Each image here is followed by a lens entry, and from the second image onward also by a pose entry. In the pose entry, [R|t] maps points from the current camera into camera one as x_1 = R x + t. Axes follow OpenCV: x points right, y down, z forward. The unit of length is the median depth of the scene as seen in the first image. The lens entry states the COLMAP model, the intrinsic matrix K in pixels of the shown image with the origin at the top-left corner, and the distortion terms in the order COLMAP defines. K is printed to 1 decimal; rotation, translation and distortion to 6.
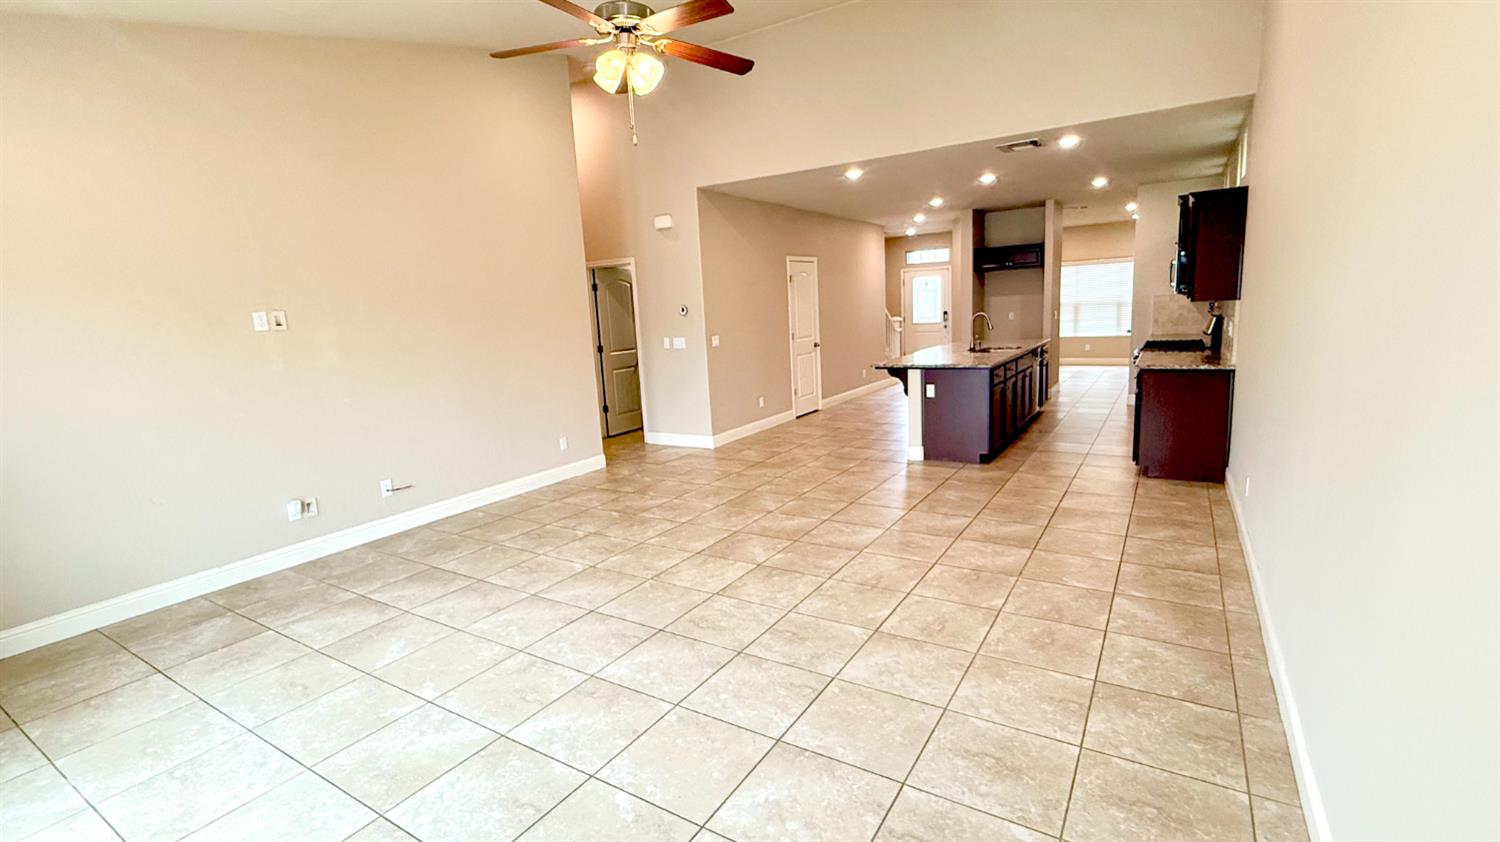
lens RADIAL K [[675.2, 0, 750.0], [0, 675.2, 421.0], [0, 0, 1]] dist [-0.001602, 0.000316]
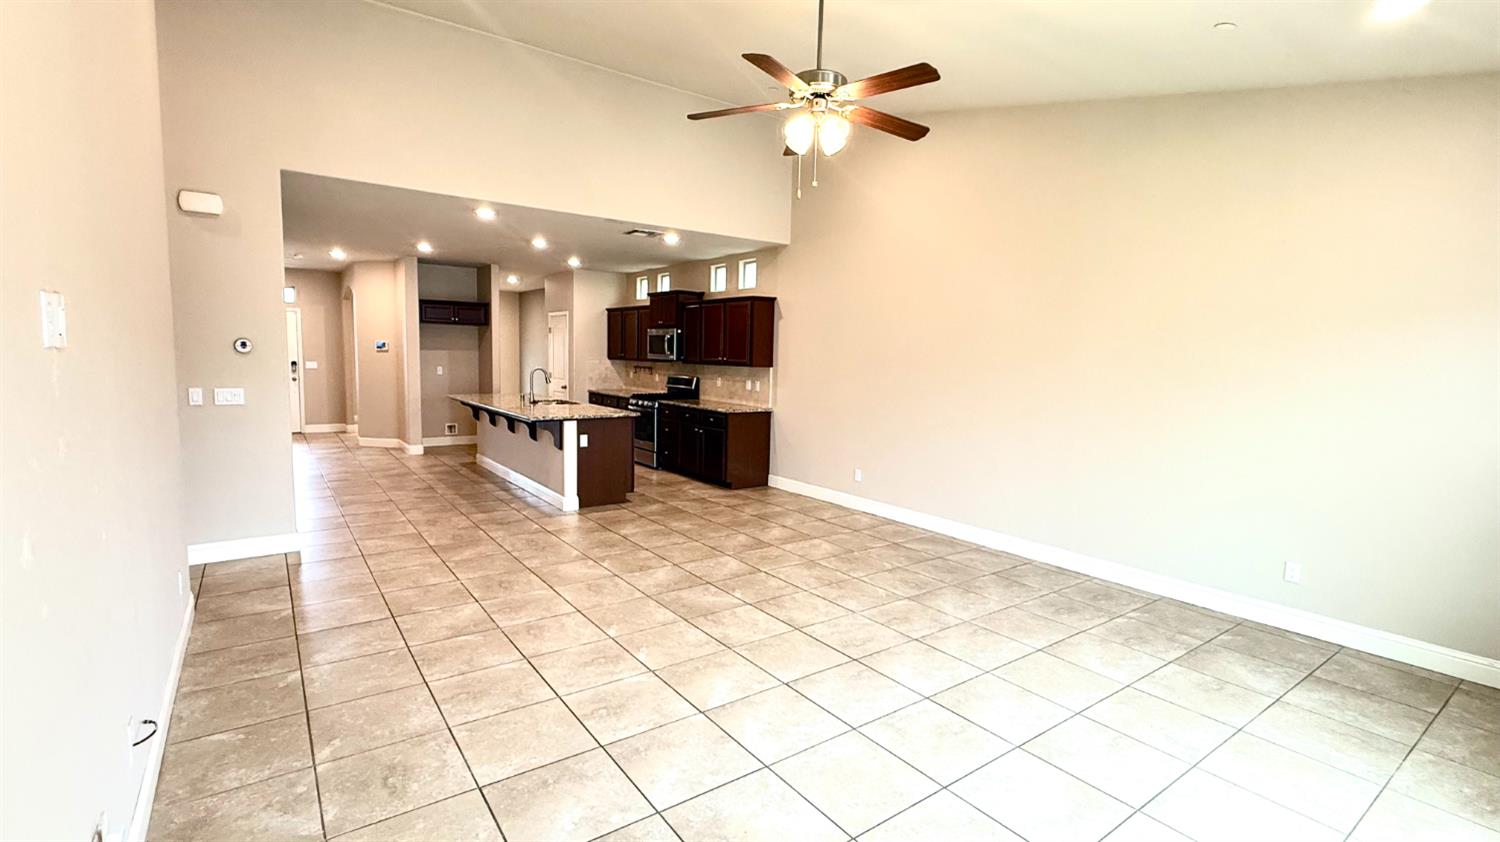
lens RADIAL K [[675.2, 0, 750.0], [0, 675.2, 421.0], [0, 0, 1]] dist [-0.001602, 0.000316]
pose [[0.371183, -0.034743, 0.927909, -0.811858], [0.113912, 0.993456, -0.008370, -0.050040], [-0.921546, 0.108807, 0.372712, 0.502016]]
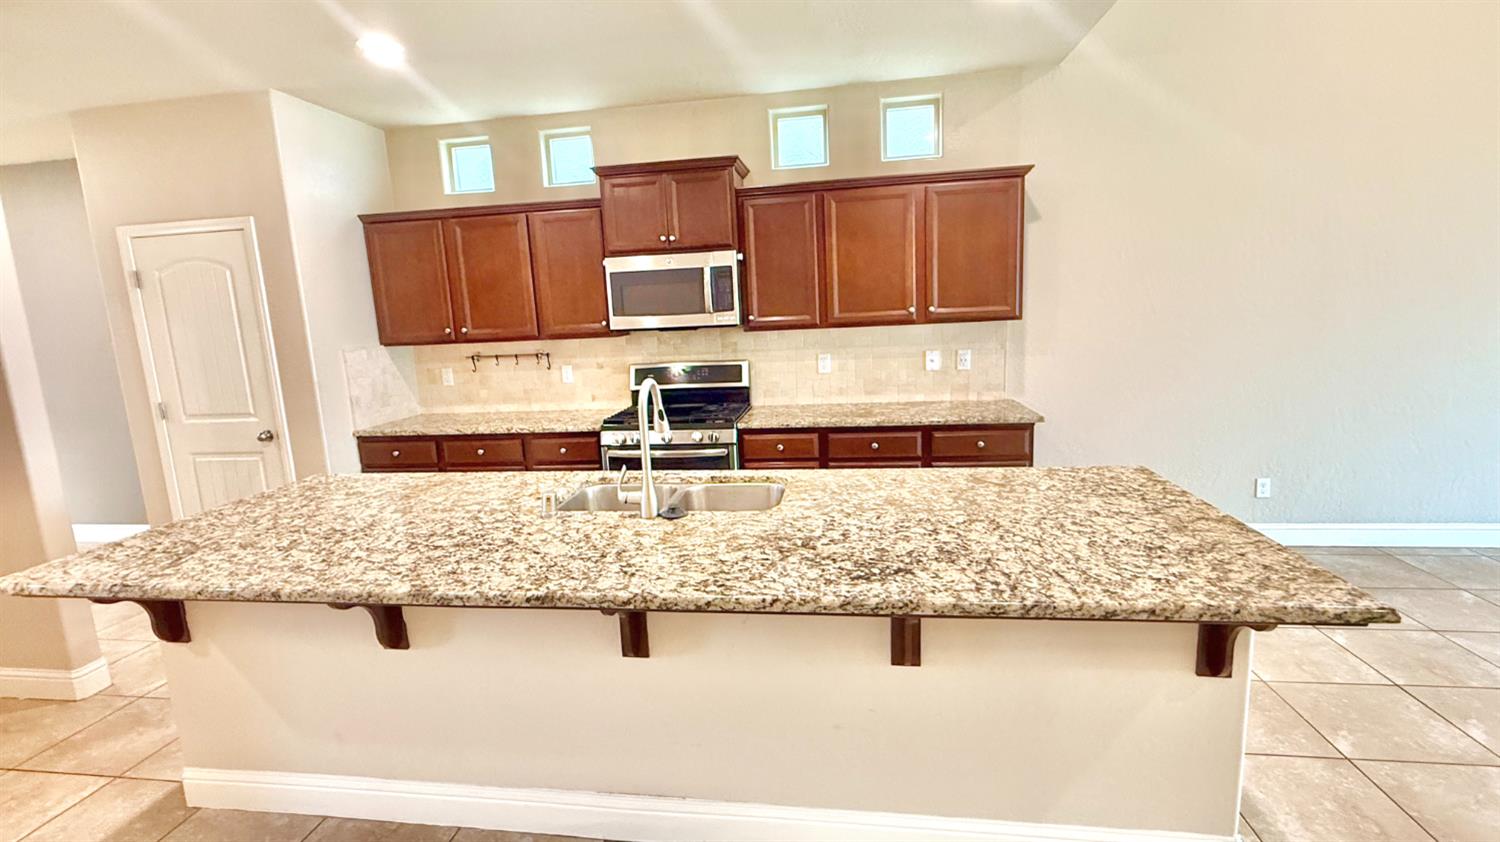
lens RADIAL K [[675.2, 0, 750.0], [0, 675.2, 421.0], [0, 0, 1]] dist [-0.001602, 0.000316]
pose [[-0.397099, -0.084535, 0.913874, 0.113159], [0.219617, 0.958068, 0.184052, -0.294326], [-0.891112, 0.273789, -0.361882, 1.692916]]
